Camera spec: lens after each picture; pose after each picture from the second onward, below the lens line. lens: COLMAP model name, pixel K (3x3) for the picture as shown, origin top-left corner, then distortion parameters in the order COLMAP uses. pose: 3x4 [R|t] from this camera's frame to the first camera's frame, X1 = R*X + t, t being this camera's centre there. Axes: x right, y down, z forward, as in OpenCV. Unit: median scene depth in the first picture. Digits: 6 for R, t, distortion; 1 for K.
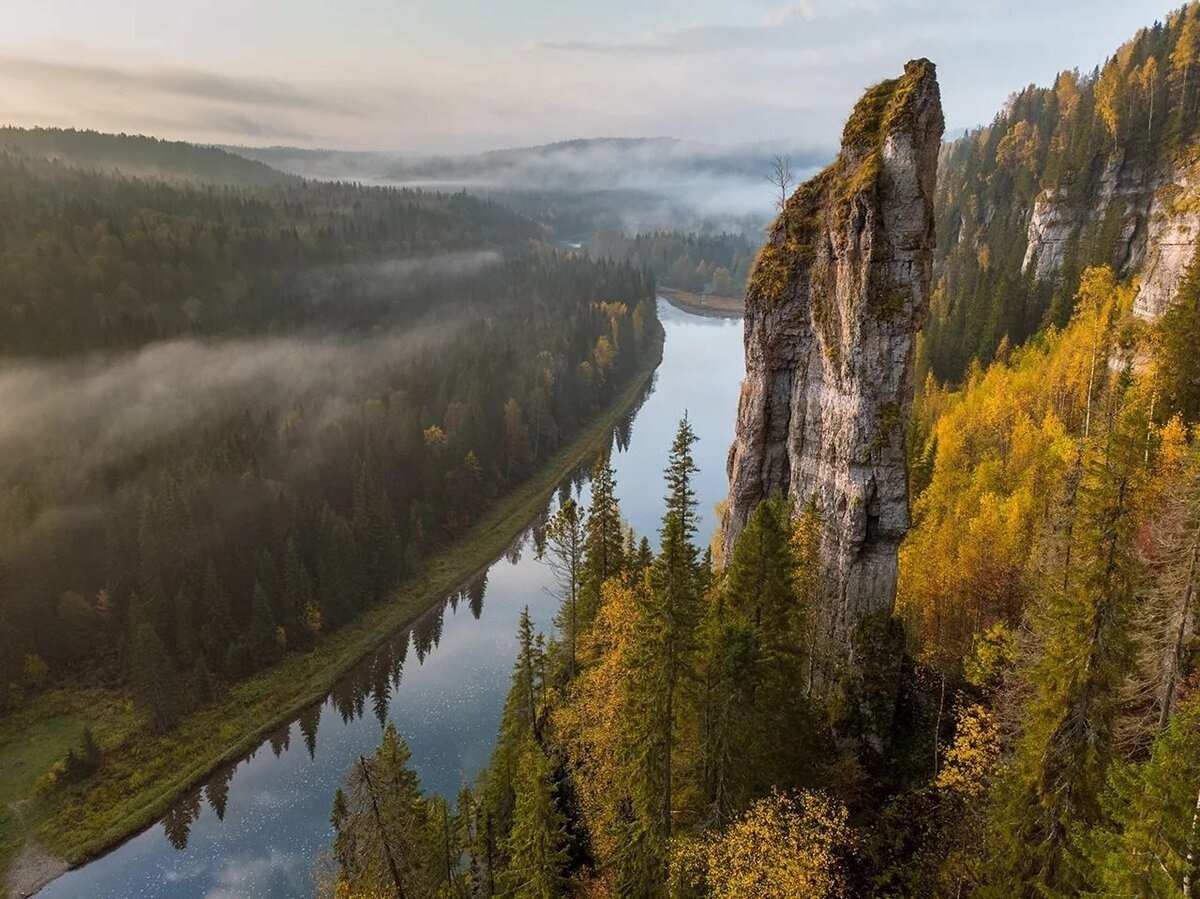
lens RADIAL K [[879.6, 0, 599.7], [0, 879.6, 452.4], [0, 0, 1]] dist [-0.015347, -0.003324]
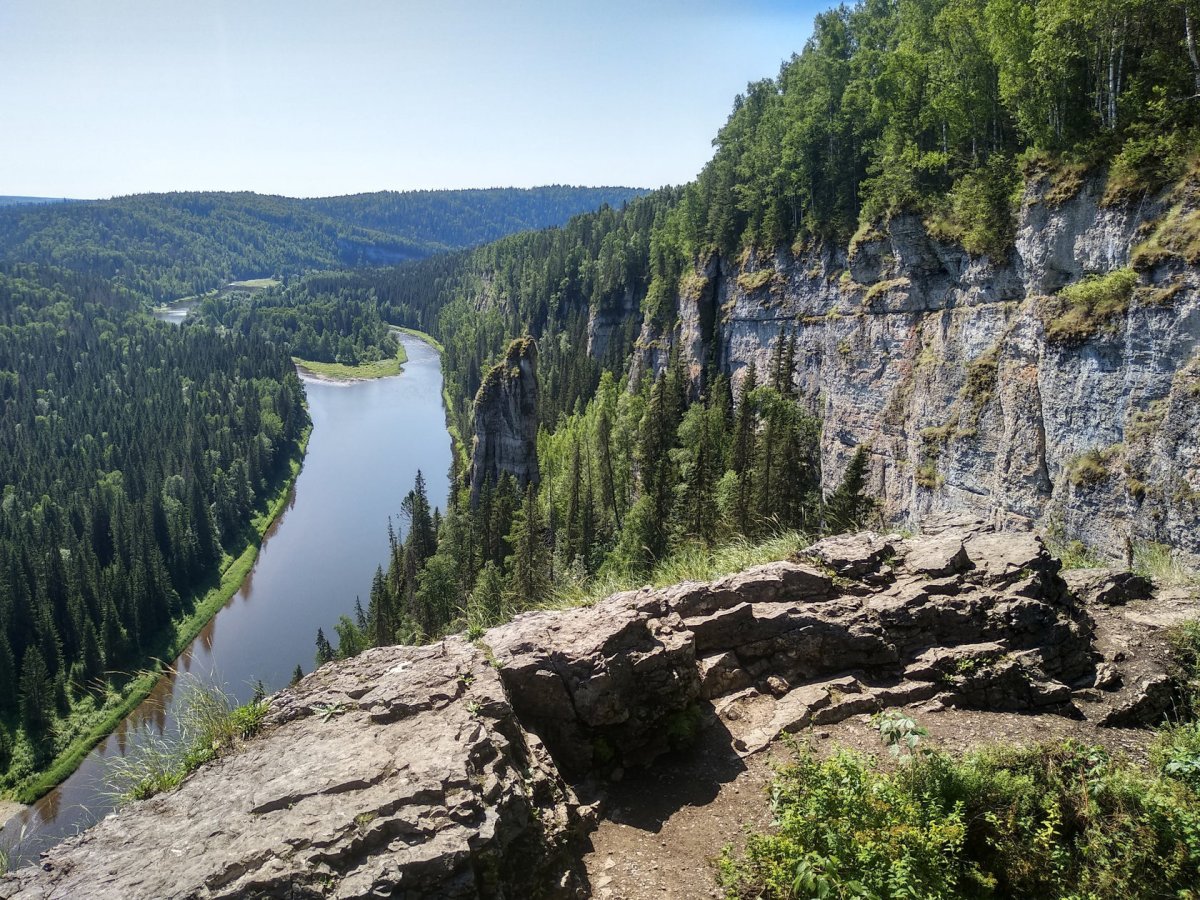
lens RADIAL K [[879.6, 0, 606.8], [0, 879.6, 446.9], [0, 0, 1]] dist [-0.015347, -0.003324]
pose [[0.902683, -0.082925, 0.422240, -0.583455], [0.111622, 0.992792, -0.043651, 0.101121], [-0.415576, 0.086534, 0.905433, -1.516269]]
